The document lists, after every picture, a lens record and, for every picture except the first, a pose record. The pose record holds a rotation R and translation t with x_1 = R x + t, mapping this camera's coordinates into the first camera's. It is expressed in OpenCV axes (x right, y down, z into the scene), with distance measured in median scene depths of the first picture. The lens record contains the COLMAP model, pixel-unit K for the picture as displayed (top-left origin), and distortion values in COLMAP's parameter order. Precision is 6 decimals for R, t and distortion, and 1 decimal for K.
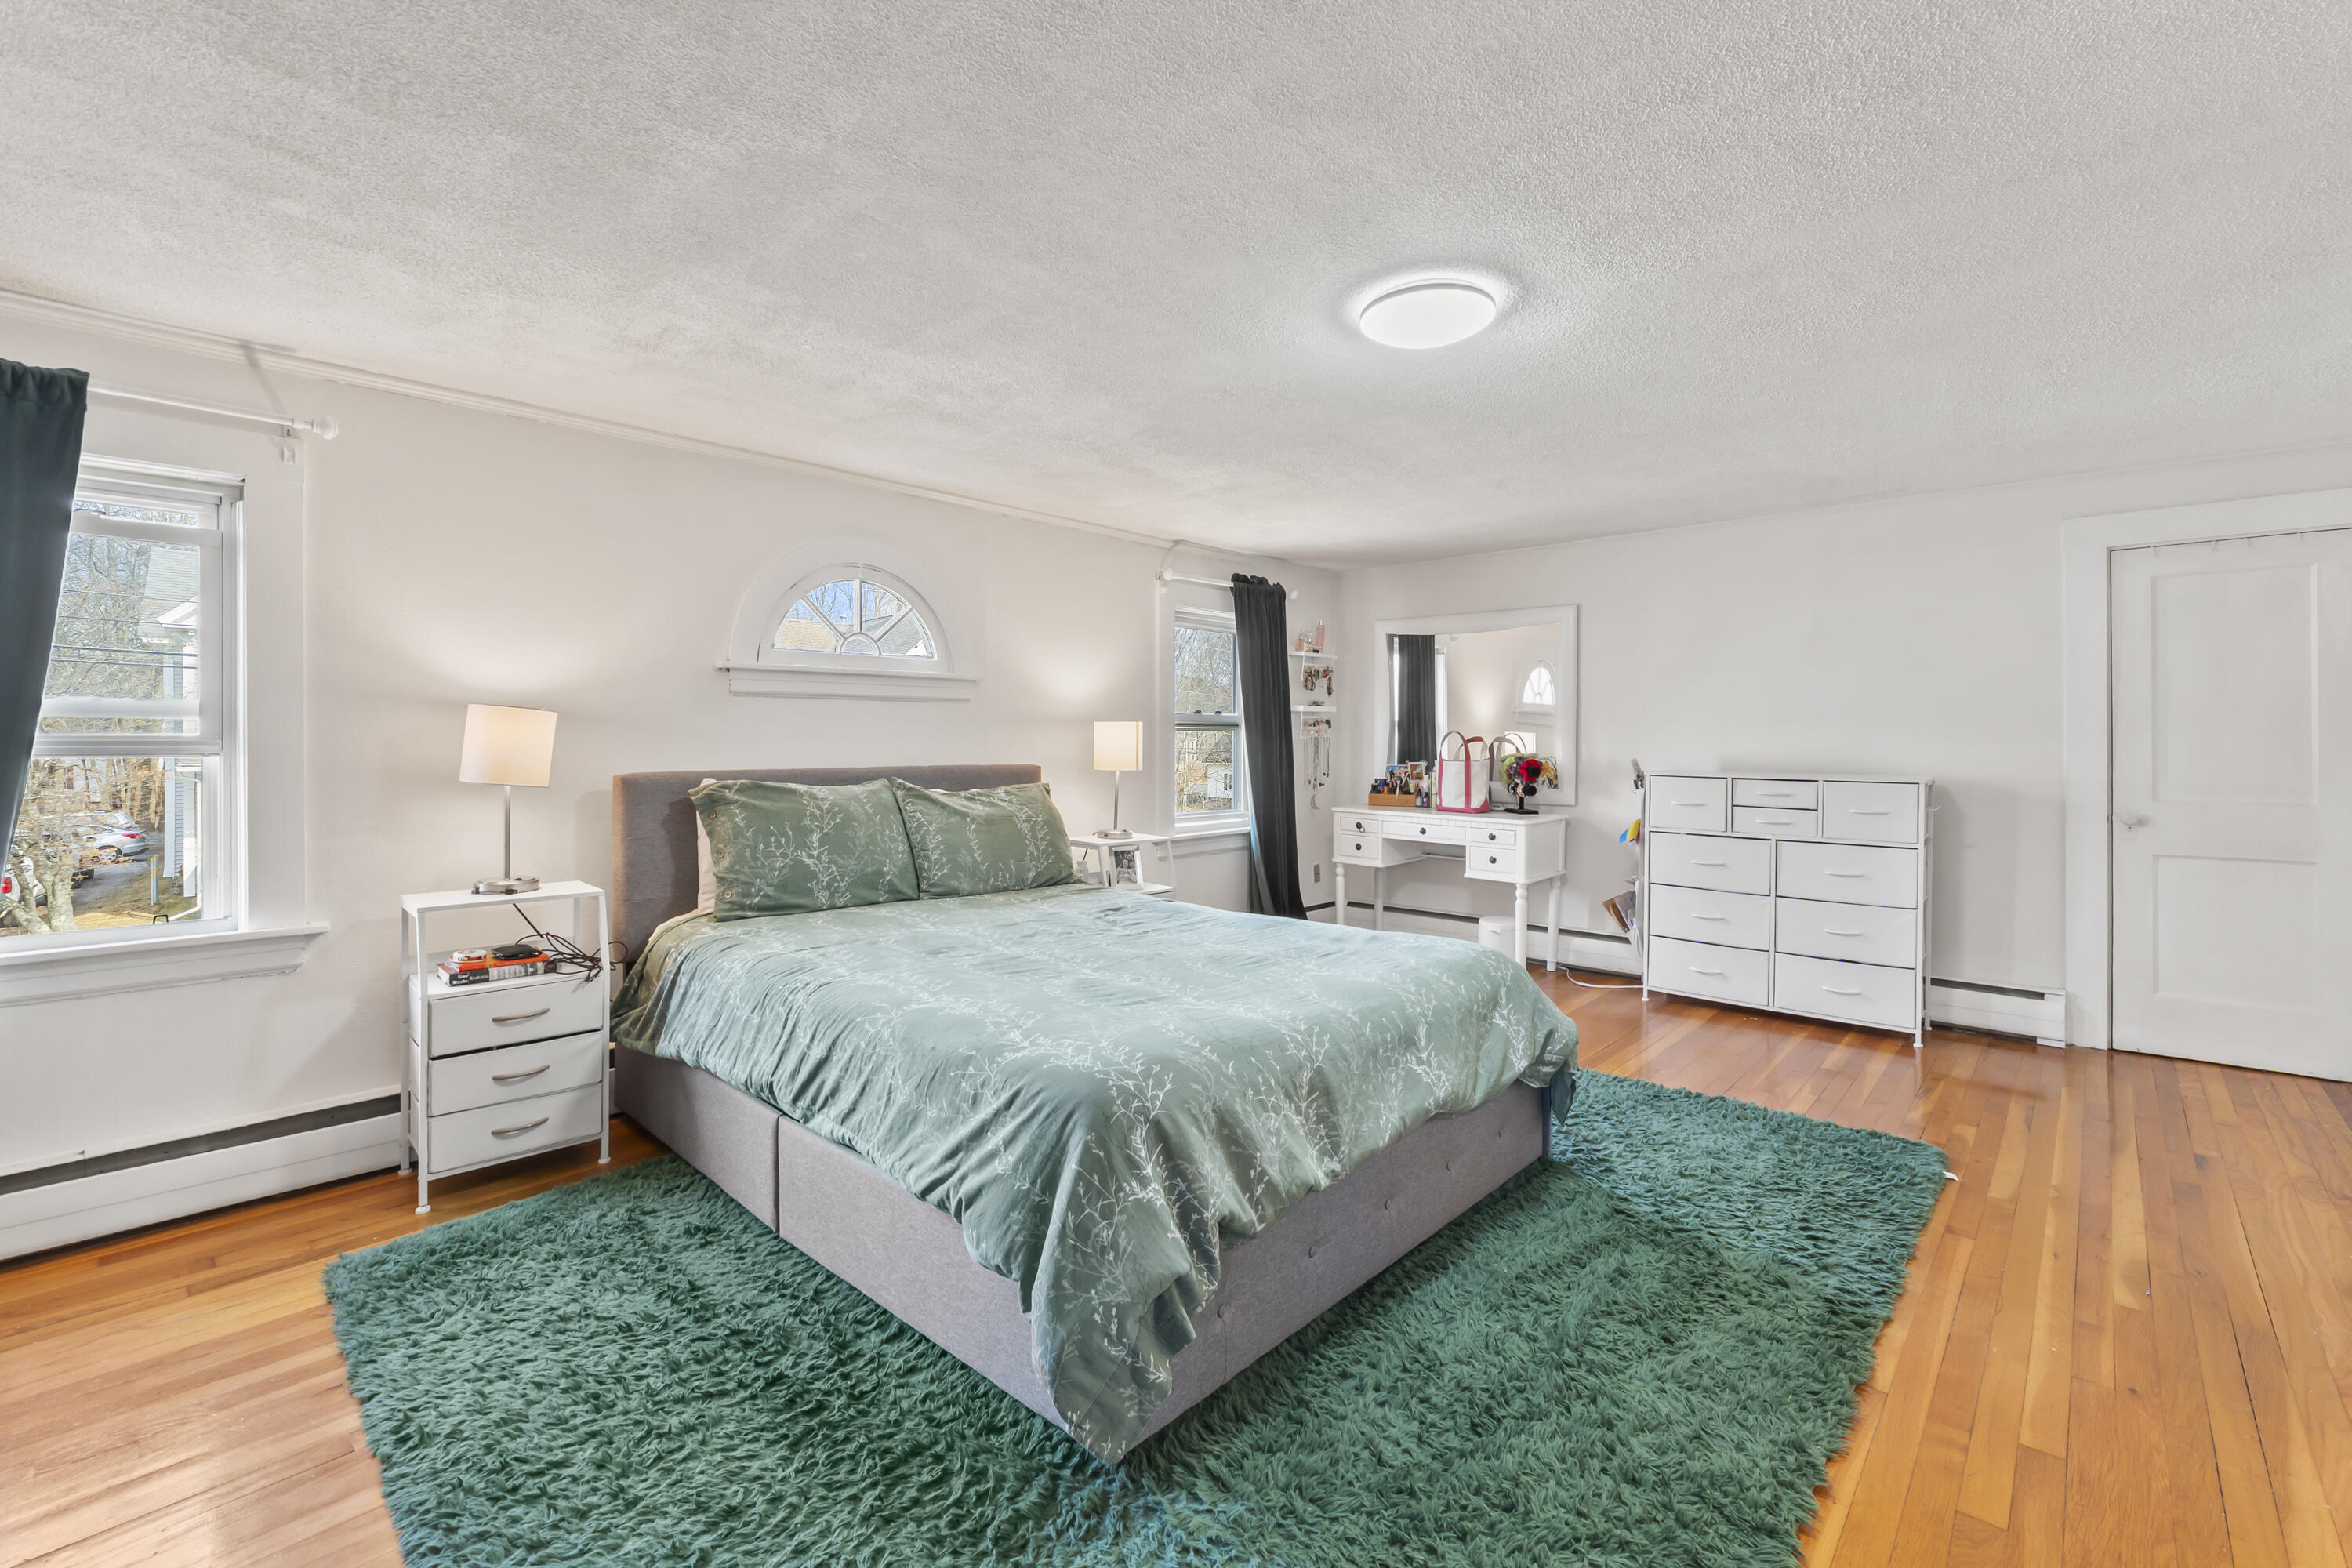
lens RADIAL K [[1017.5, 0, 1170.9], [0, 1017.5, 740.0], [0, 0, 1]] dist [-0.002589, -0.000276]
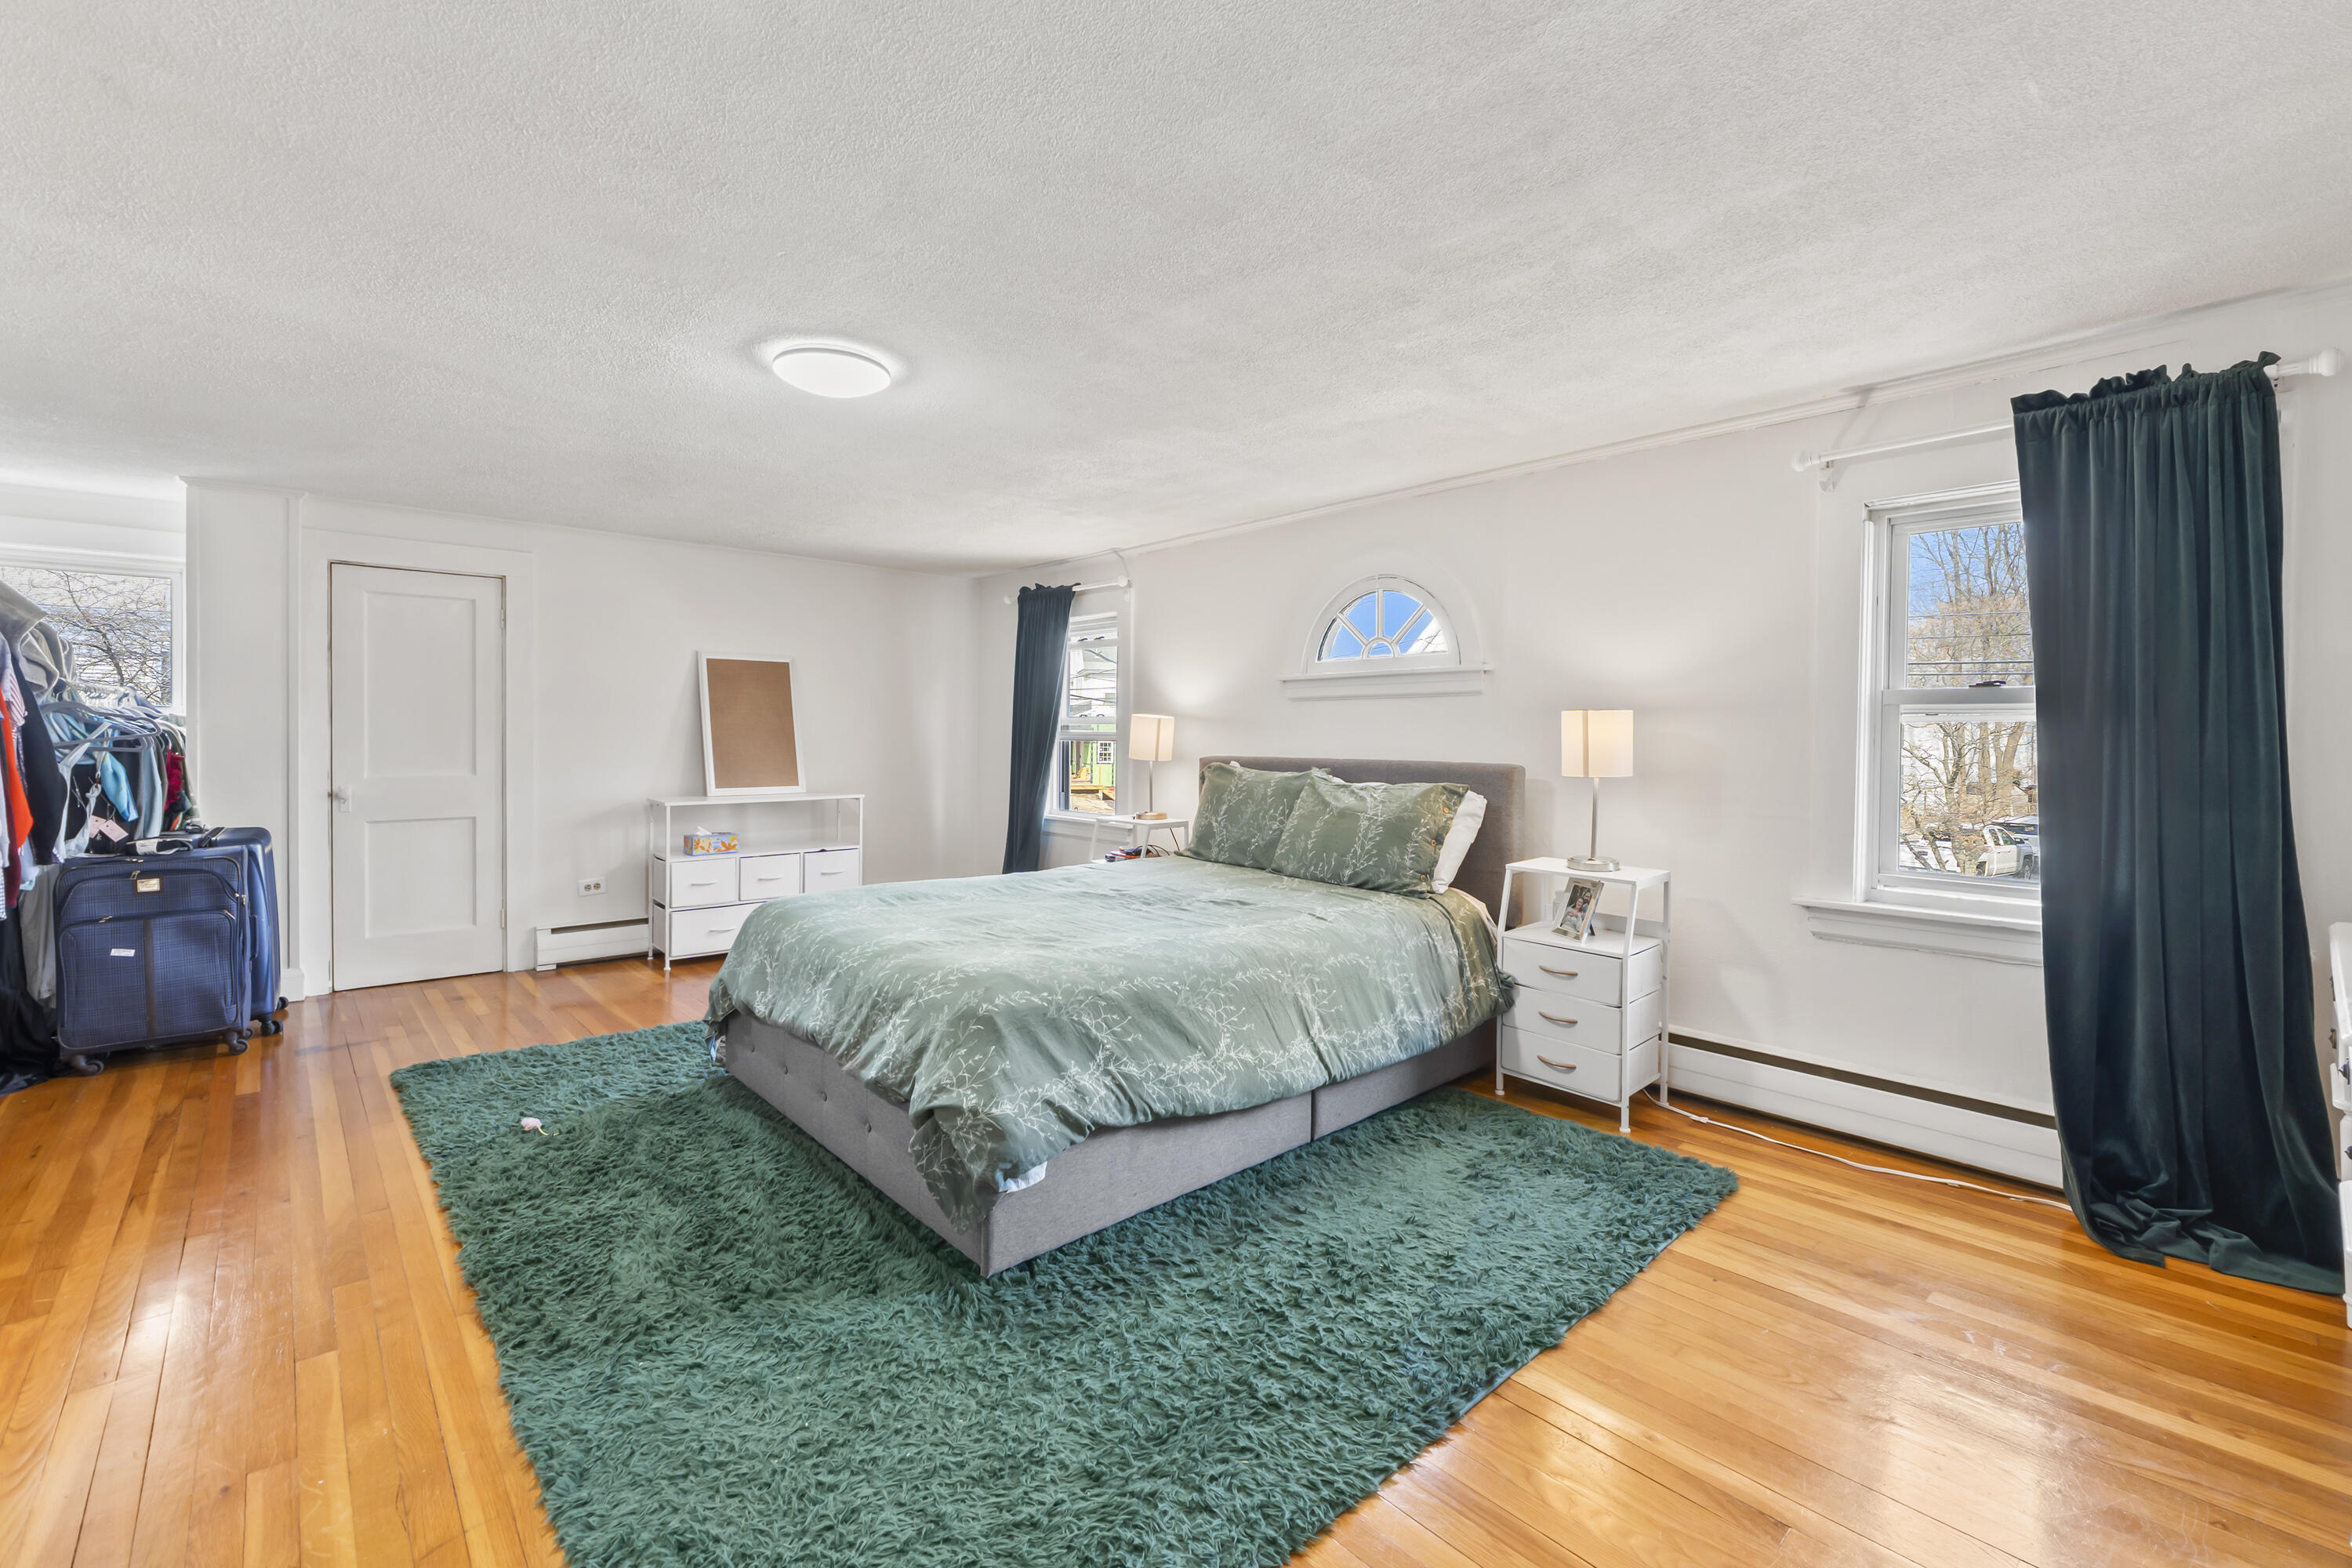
lens RADIAL K [[1017.5, 0, 1170.9], [0, 1017.5, 740.0], [0, 0, 1]] dist [-0.002589, -0.000276]
pose [[-0.104297, 0.004124, -0.994538, 0.972298], [-0.003184, 0.999985, 0.004481, 0.001111], [0.994541, 0.003633, -0.104282, 1.057917]]
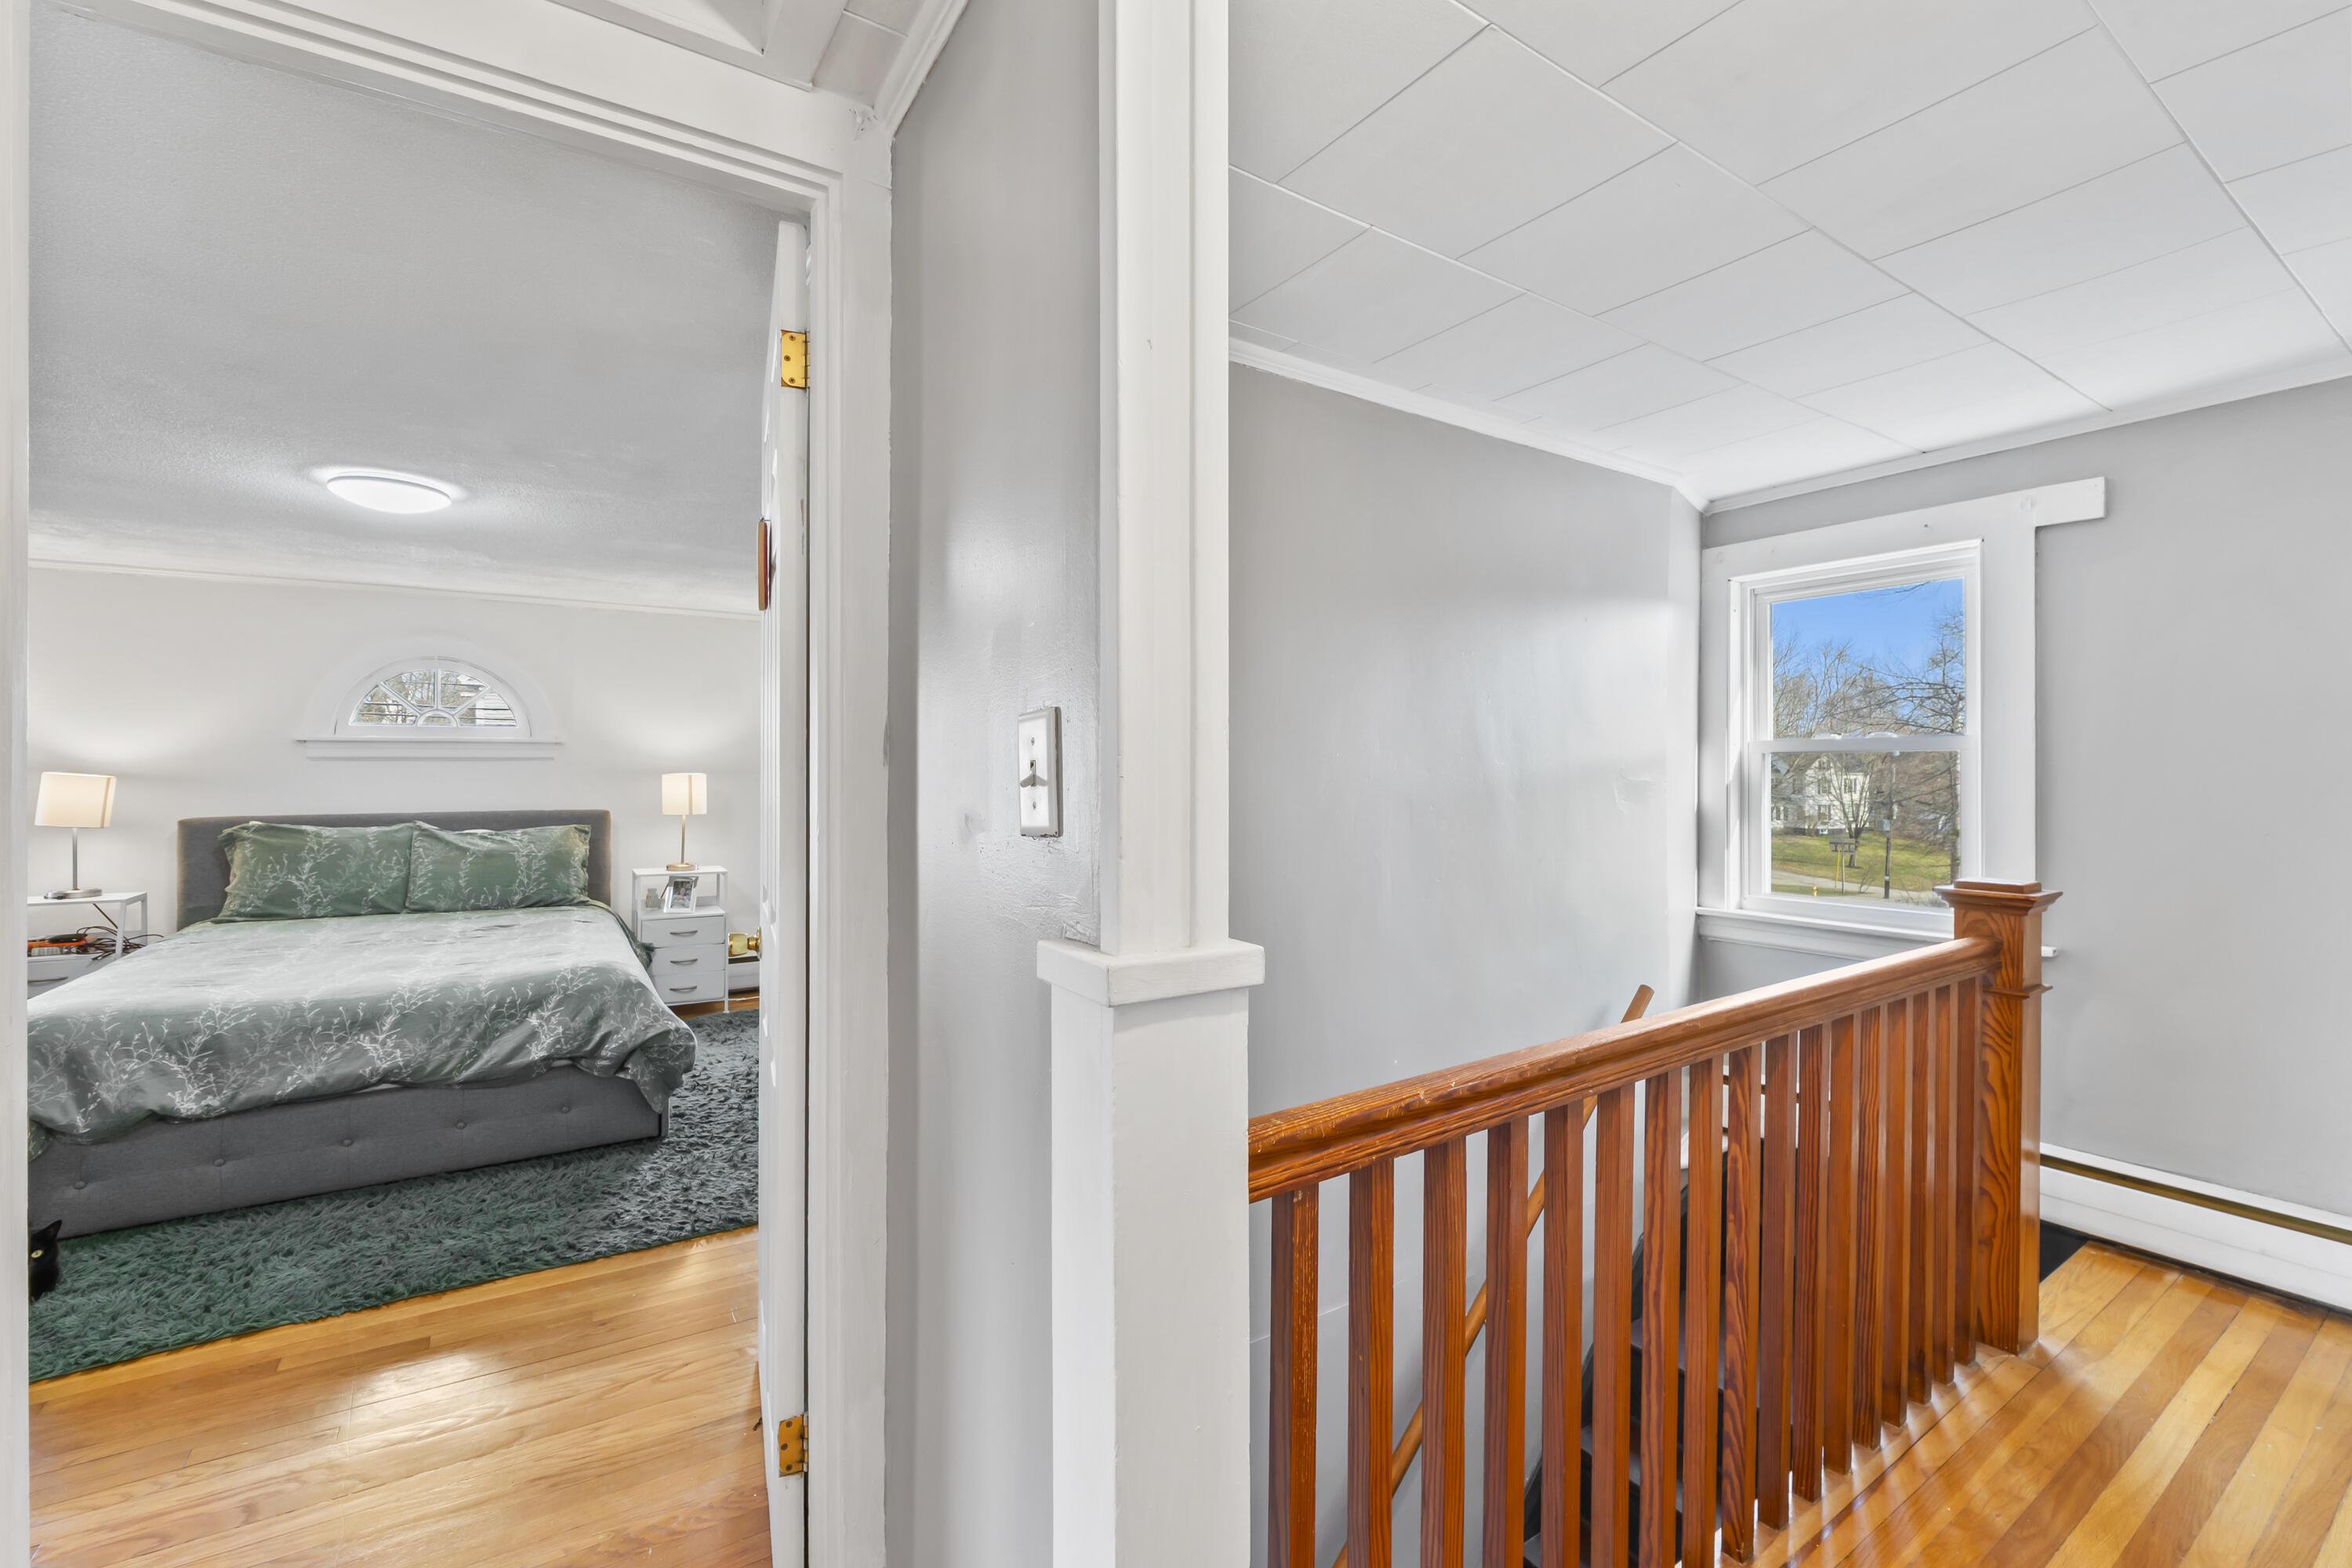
lens RADIAL K [[1001.5, 0, 1176.0], [0, 1001.5, 784.0], [0, 0, 1]] dist [-0.004736, -0.000615]
pose [[0.970836, 0.000604, -0.239743, 1.098943], [0.002635, 0.999910, 0.013192, -0.028379], [0.239730, -0.013439, 0.970747, -0.022152]]
